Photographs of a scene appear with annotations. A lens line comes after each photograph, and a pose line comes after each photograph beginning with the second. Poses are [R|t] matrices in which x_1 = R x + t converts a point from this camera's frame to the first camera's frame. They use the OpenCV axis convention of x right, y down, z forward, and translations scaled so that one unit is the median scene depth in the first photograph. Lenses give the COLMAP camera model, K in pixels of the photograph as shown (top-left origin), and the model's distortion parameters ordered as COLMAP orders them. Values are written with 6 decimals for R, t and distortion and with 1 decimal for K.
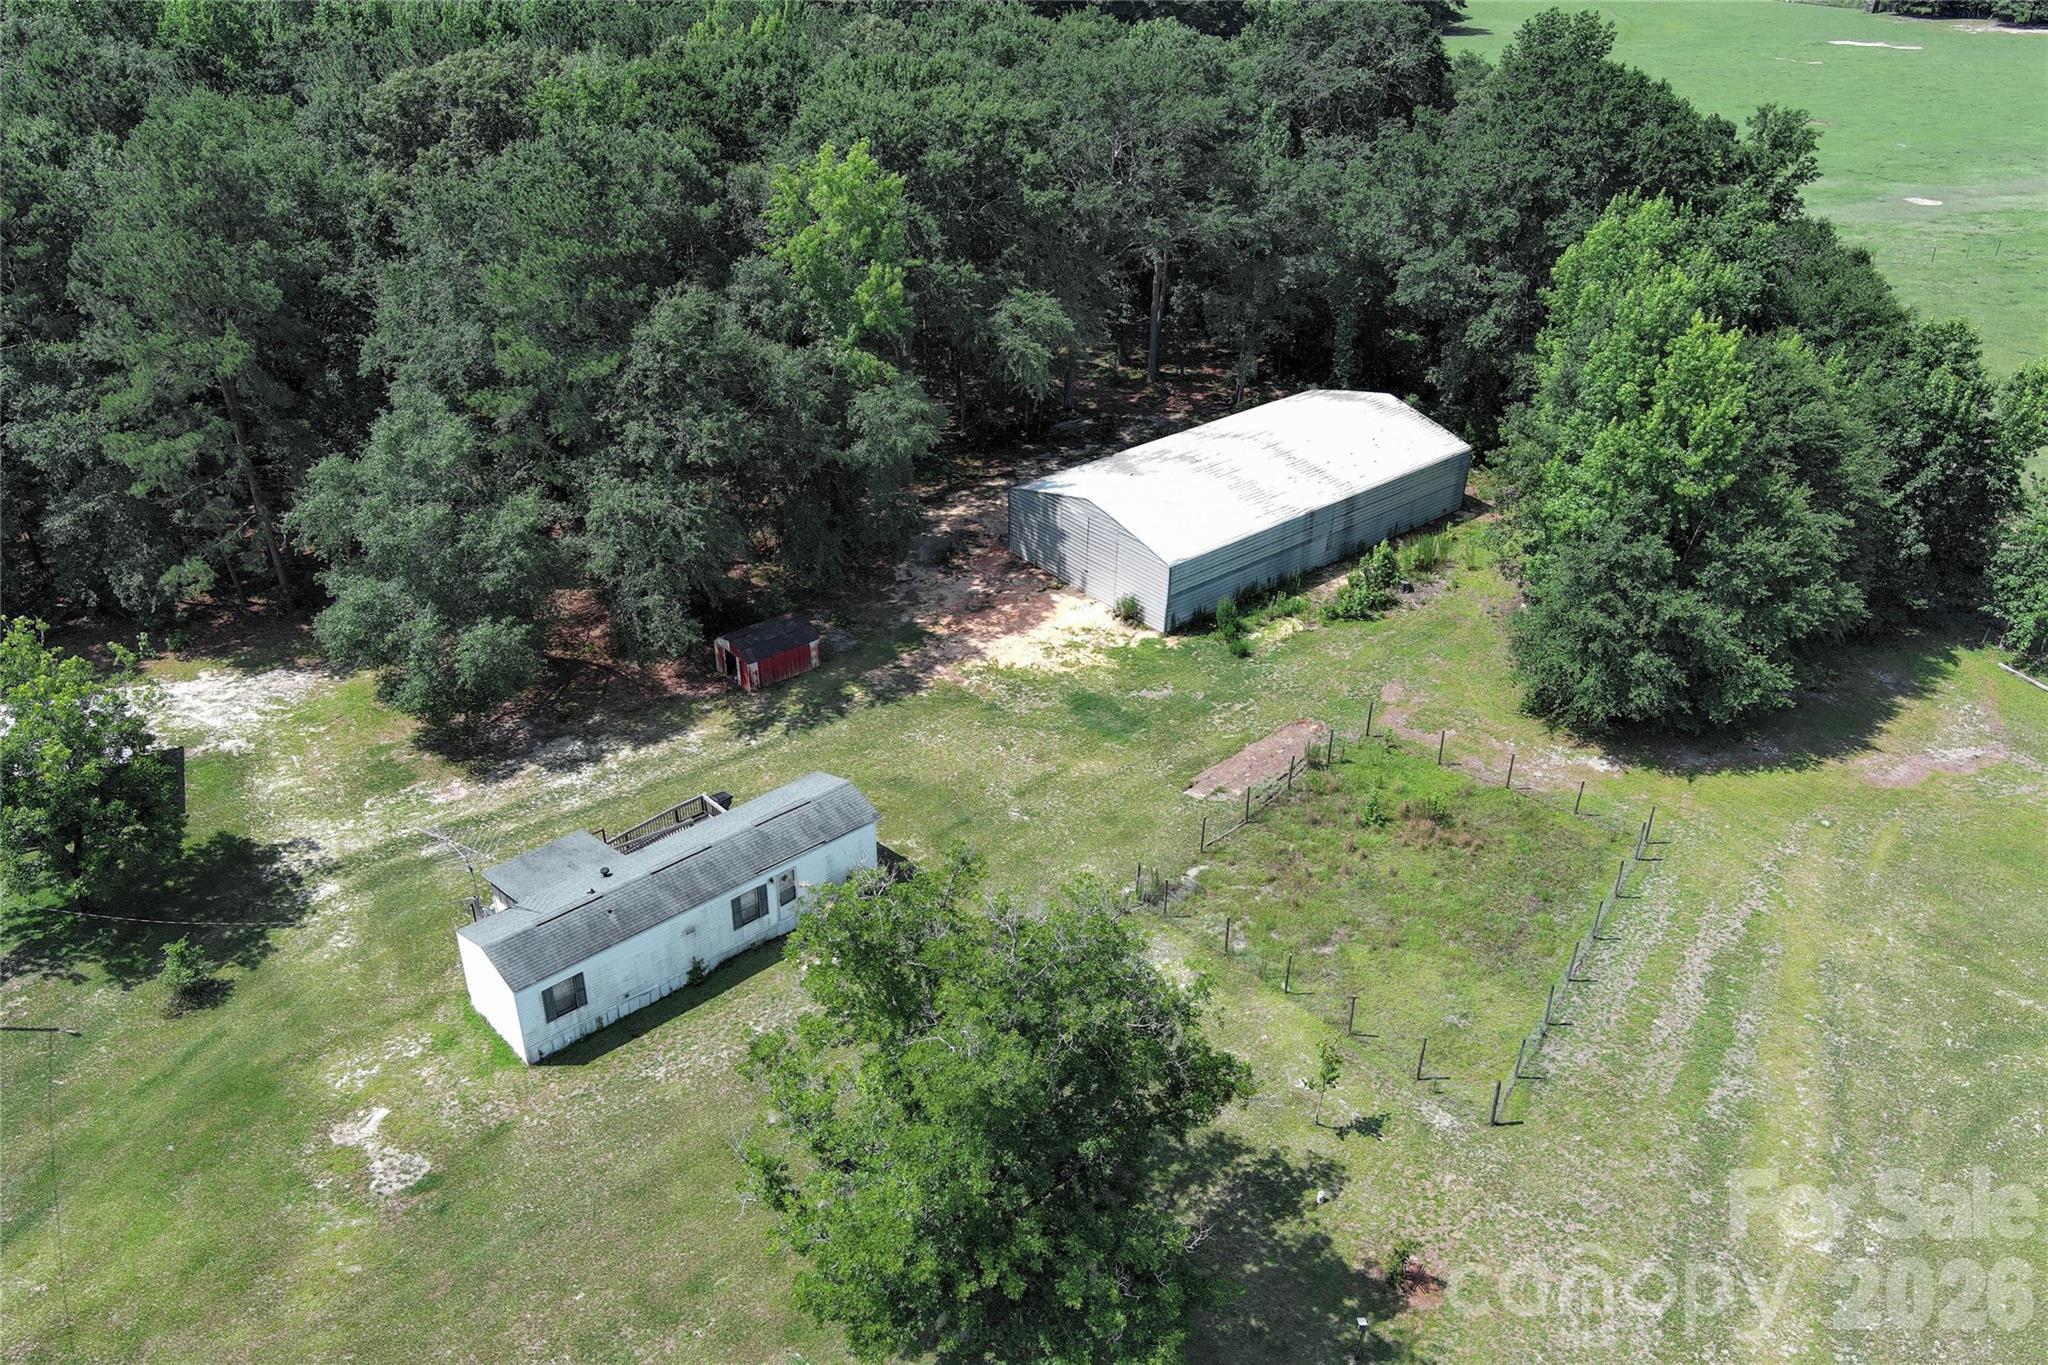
lens RADIAL K [[1591.2, 0, 1029.3], [0, 1591.2, 678.1], [0, 0, 1]] dist [0.034364, -0.024647]
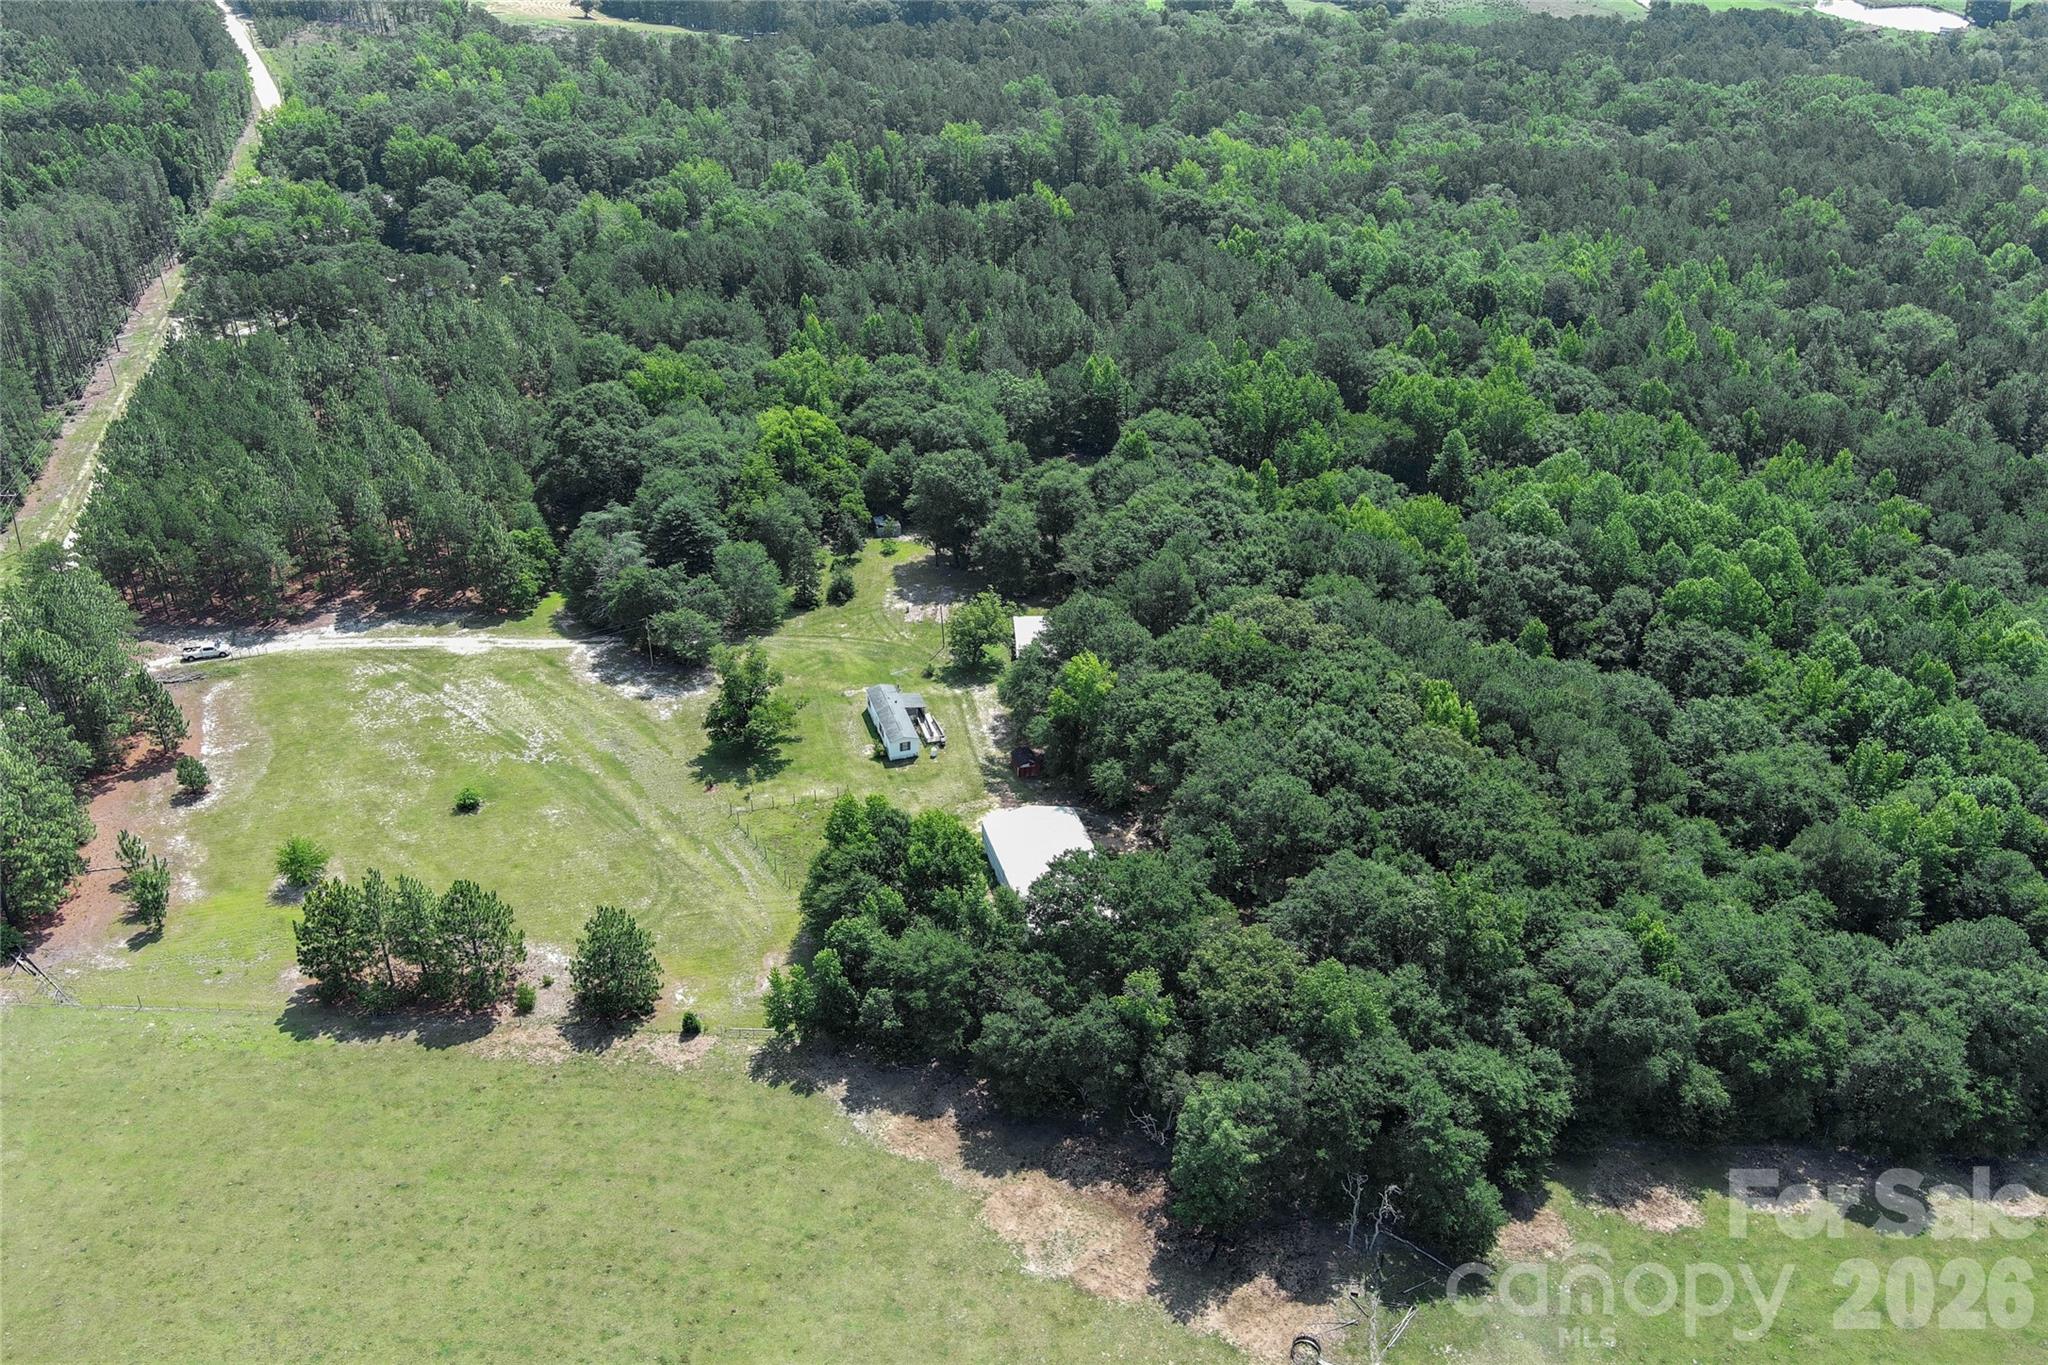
lens RADIAL K [[1591.2, 0, 1028.7], [0, 1591.2, 681.5], [0, 0, 1]] dist [0.034364, -0.024647]
pose [[-0.417596, 0.448245, -0.790374, 2.274379], [-0.465681, 0.641345, 0.609769, -2.081799], [0.780228, 0.622699, -0.059084, 1.209732]]
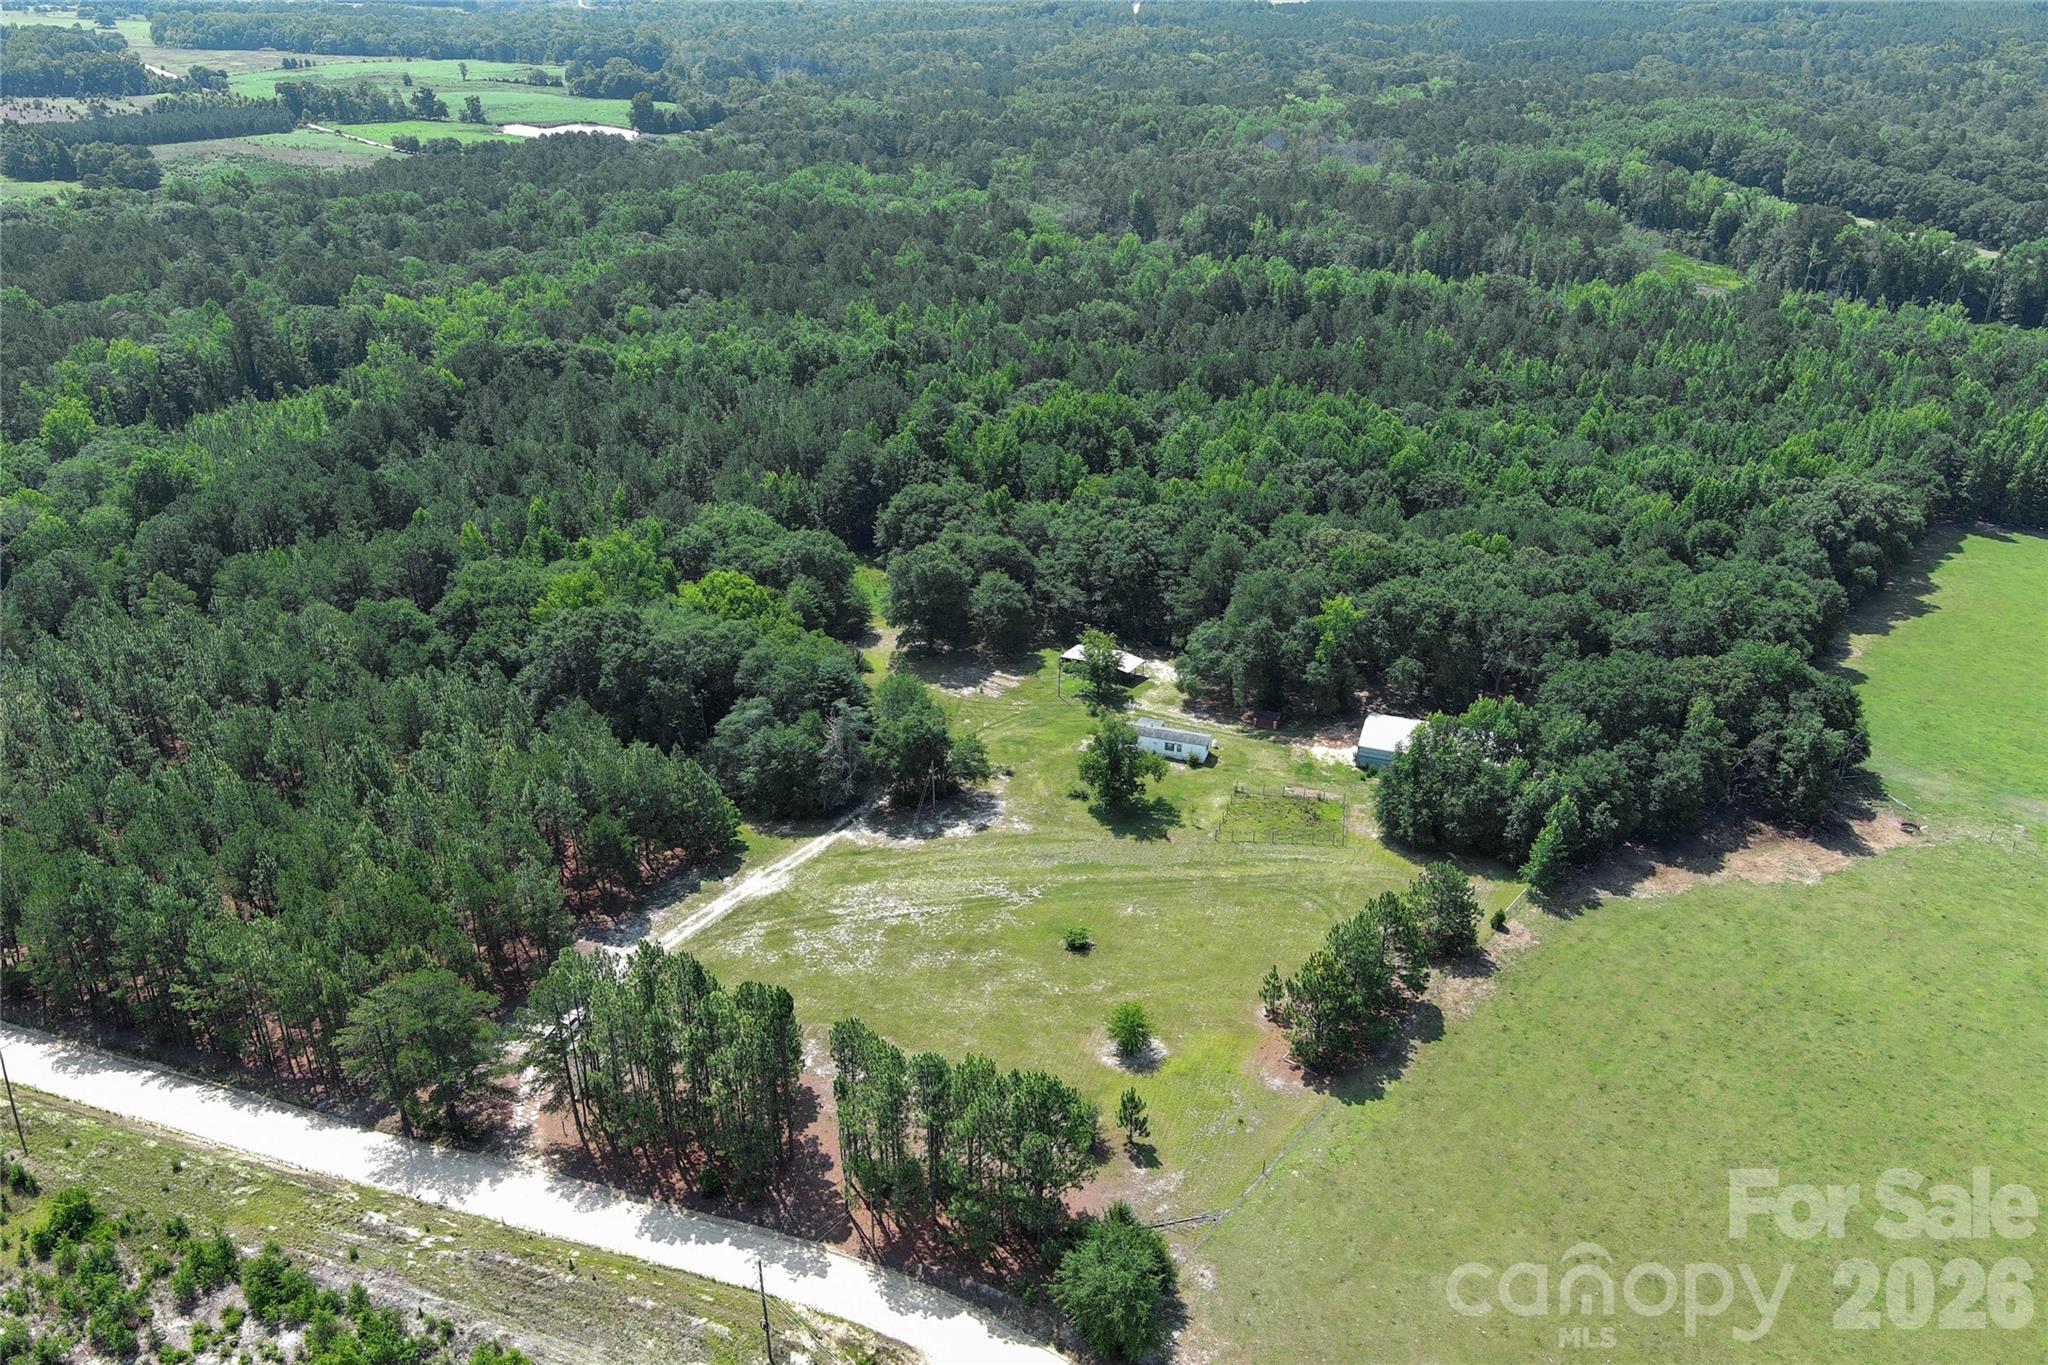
lens RADIAL K [[1591.2, 0, 1024.6], [0, 1591.2, 683.1], [0, 0, 1]] dist [0.034364, -0.024647]
pose [[0.489035, 0.370585, -0.789628, 2.561471], [-0.435557, 0.888071, 0.147036, -0.409106], [0.755735, 0.272022, 0.595709, -1.668457]]
